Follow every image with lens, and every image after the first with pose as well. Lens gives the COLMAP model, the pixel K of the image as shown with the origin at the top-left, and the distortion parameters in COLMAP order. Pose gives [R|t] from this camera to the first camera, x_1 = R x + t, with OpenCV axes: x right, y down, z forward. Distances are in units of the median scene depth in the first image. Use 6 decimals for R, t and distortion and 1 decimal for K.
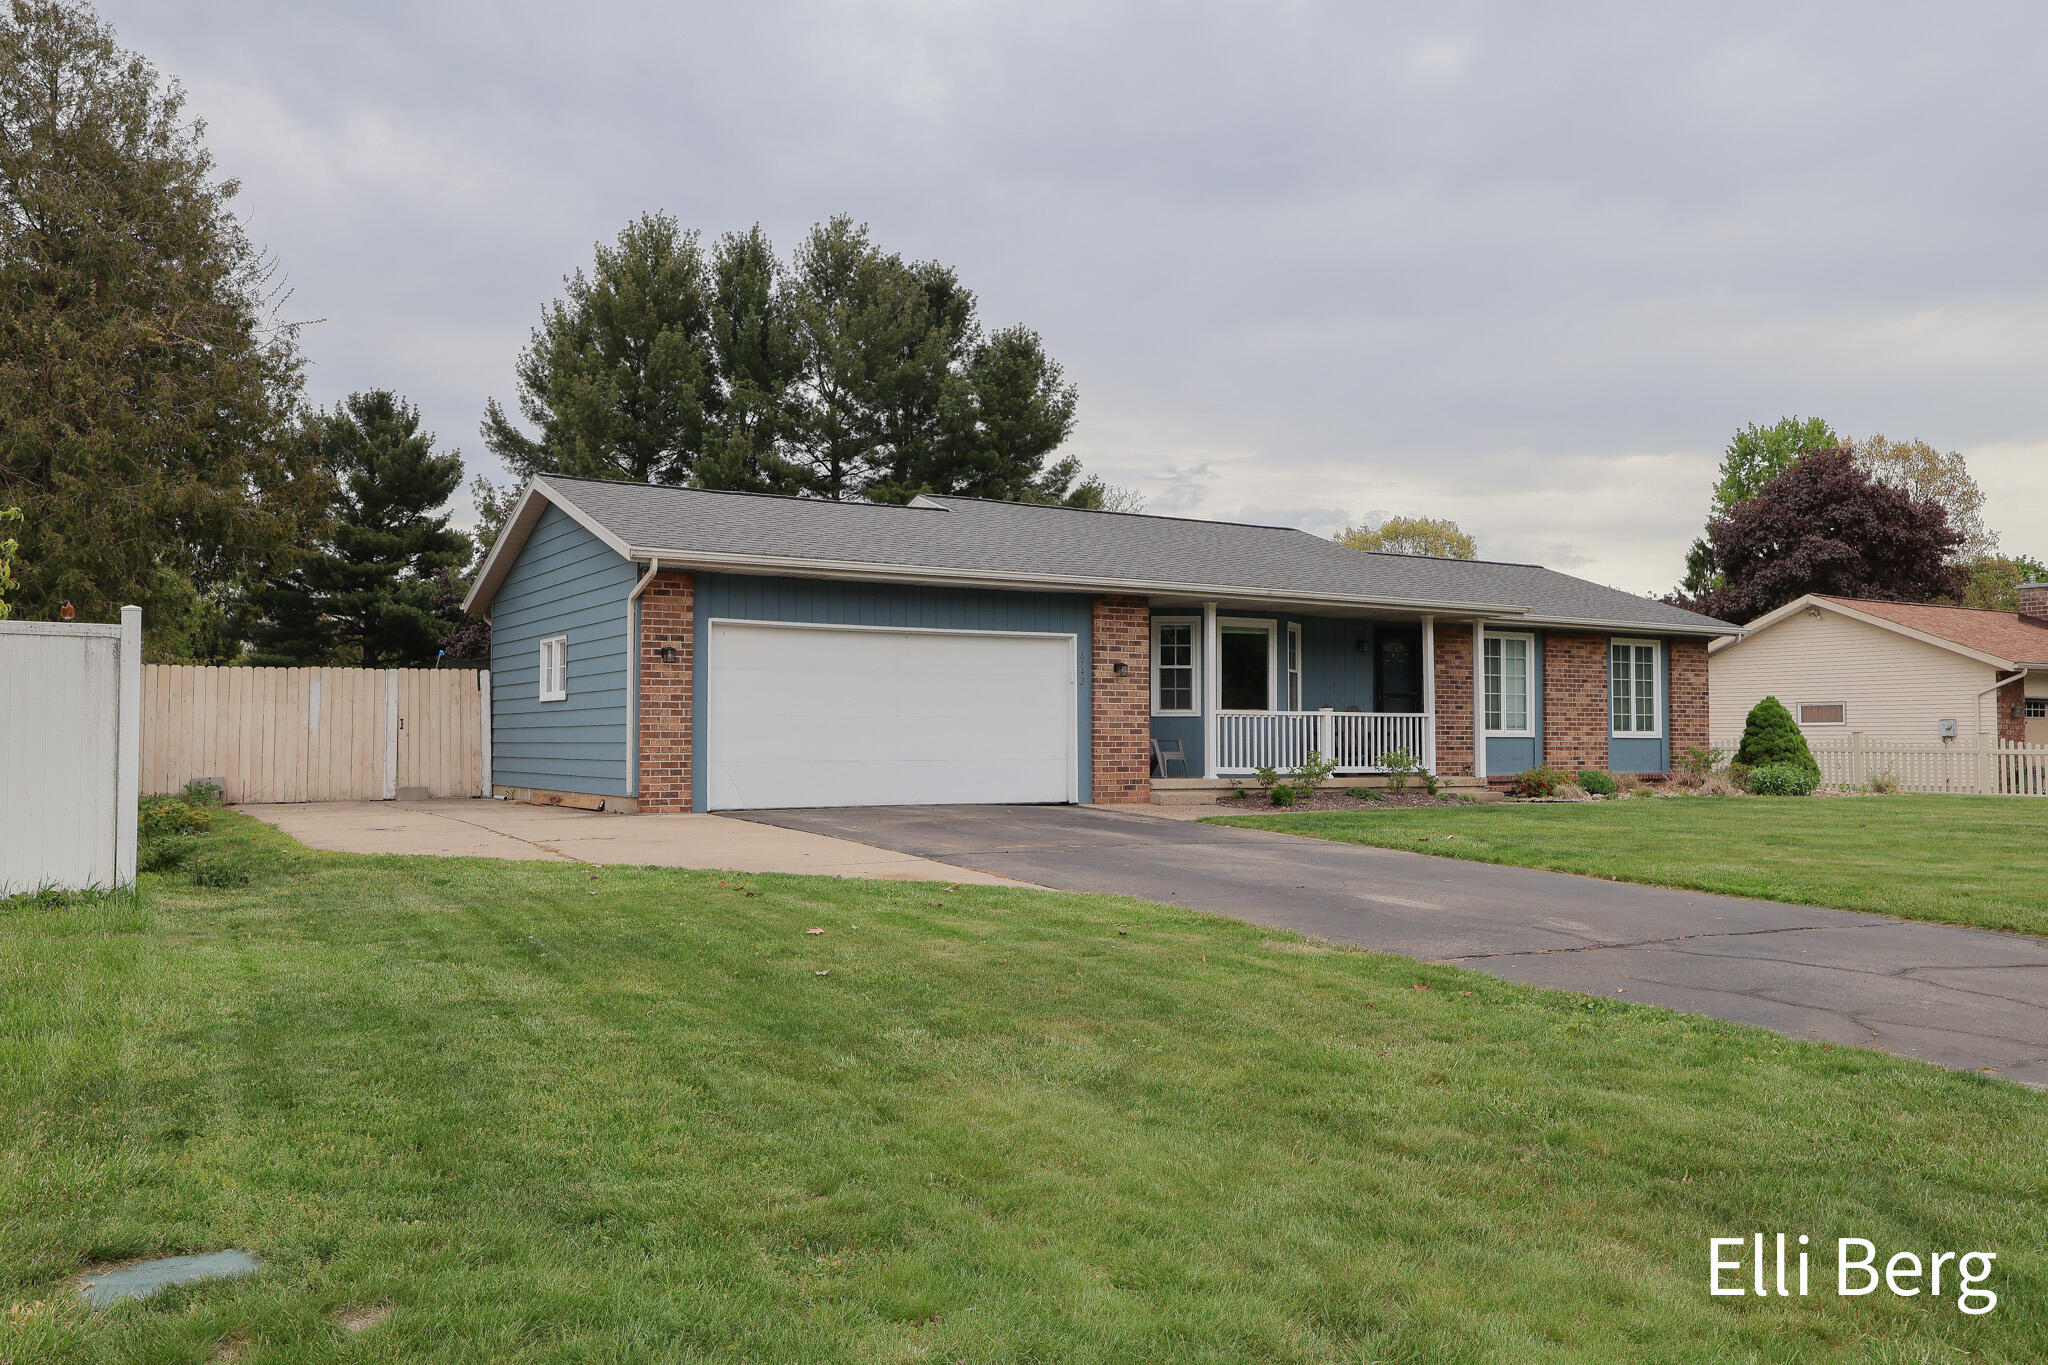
lens RADIAL K [[1590.7, 0, 1024.0], [0, 1590.7, 682.5], [0, 0, 1]] dist [0.002253, 0.009412]
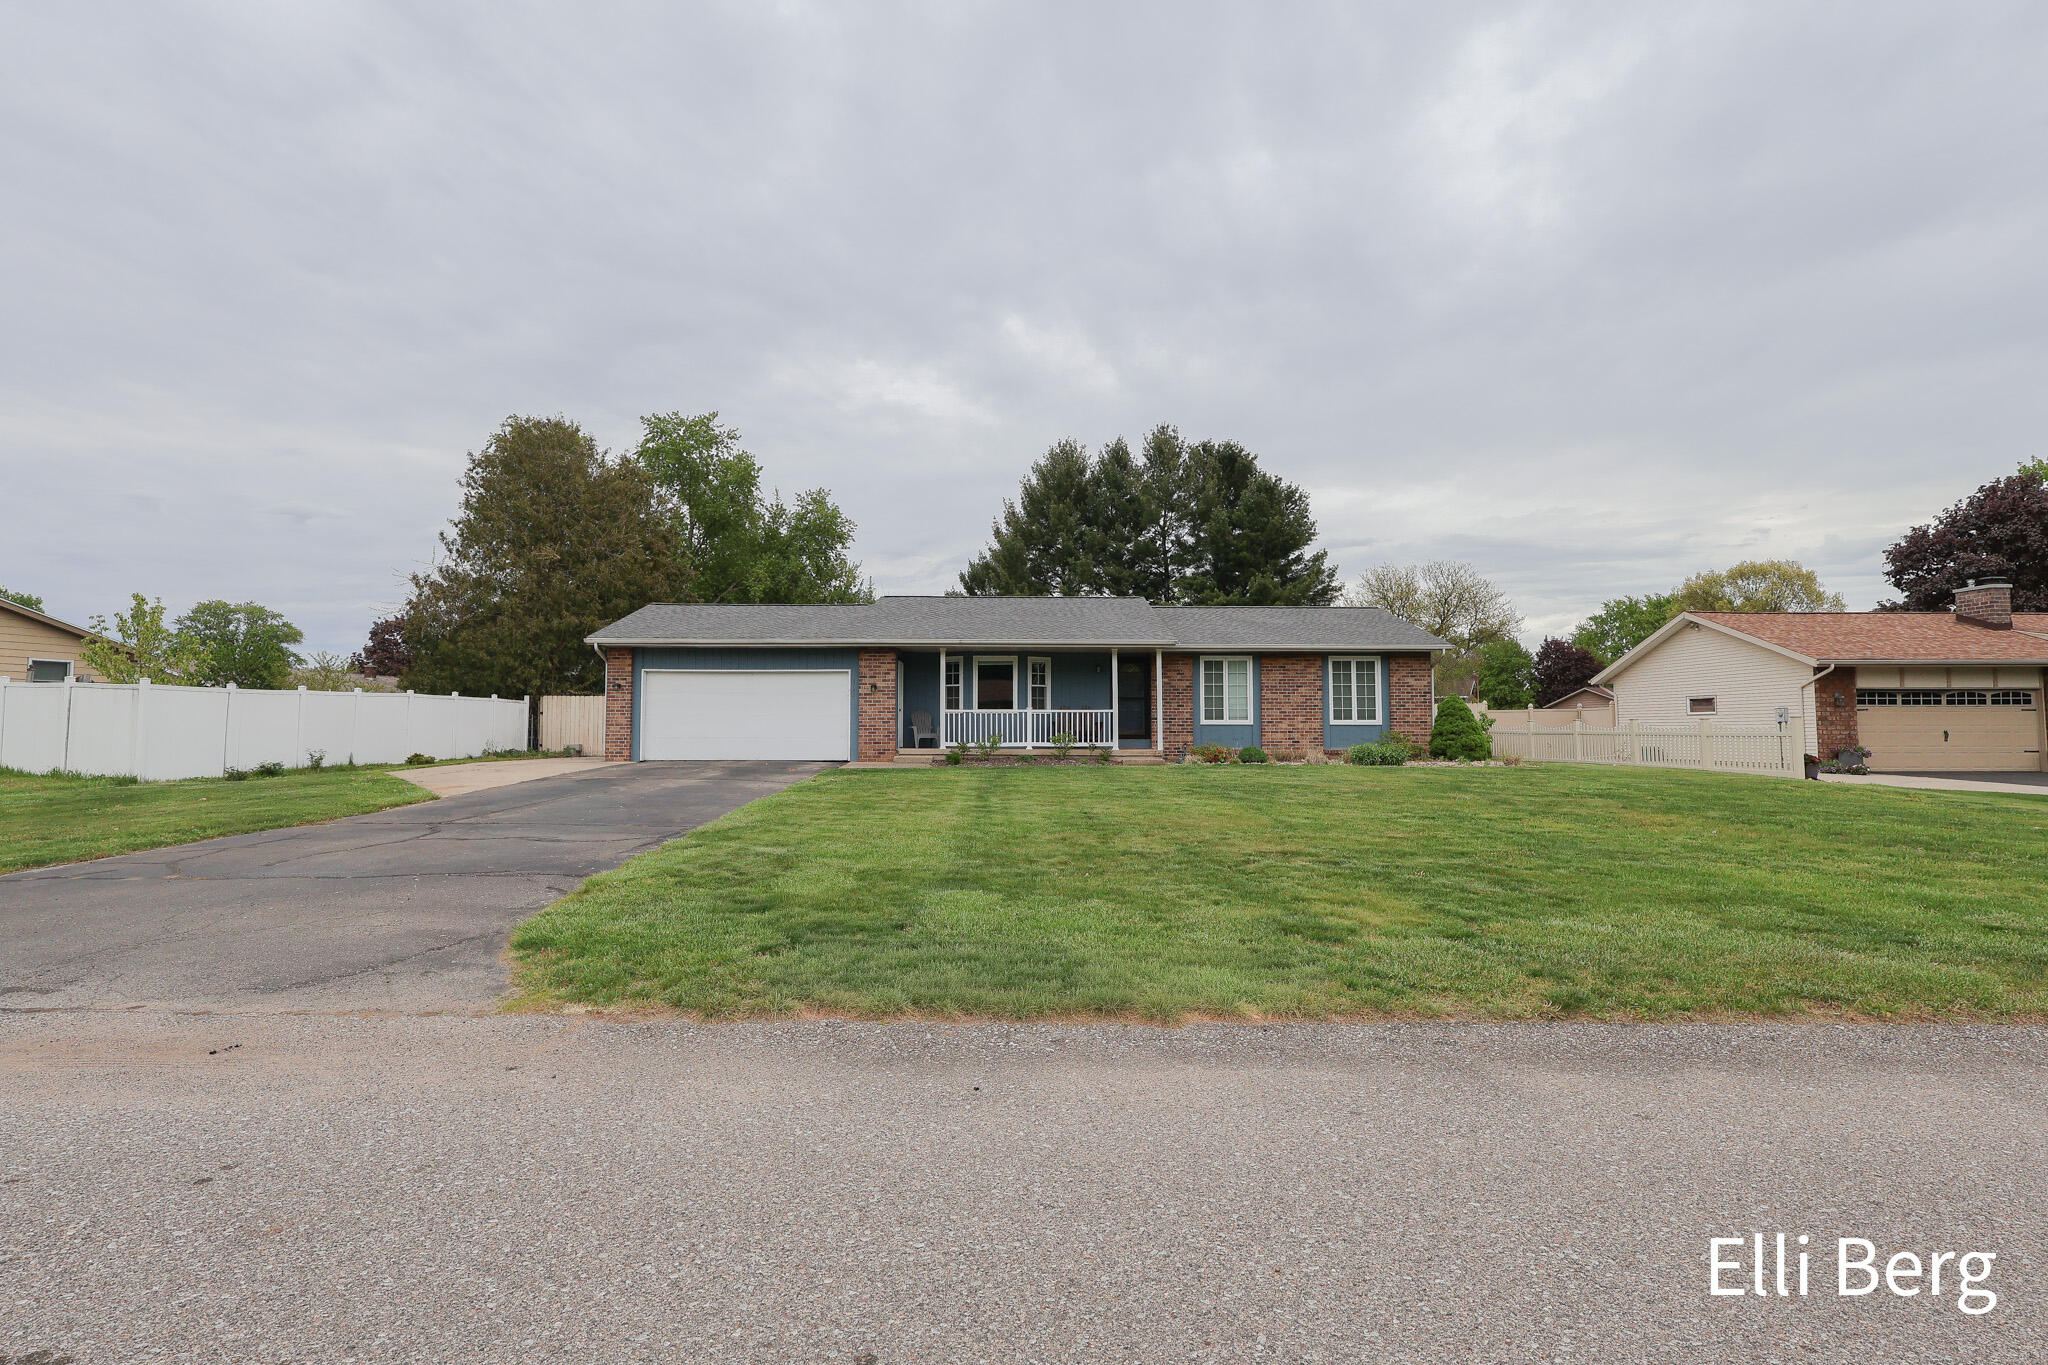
lens RADIAL K [[937.4, 0, 1022.6], [0, 937.4, 678.2], [0, 0, 1]] dist [-0.002325, 0.000036]
pose [[0.863027, -0.029719, -0.504283, 0.573178], [0.019858, 0.999492, -0.024917, 0.008253], [0.504768, 0.011490, 0.863179, 0.121365]]
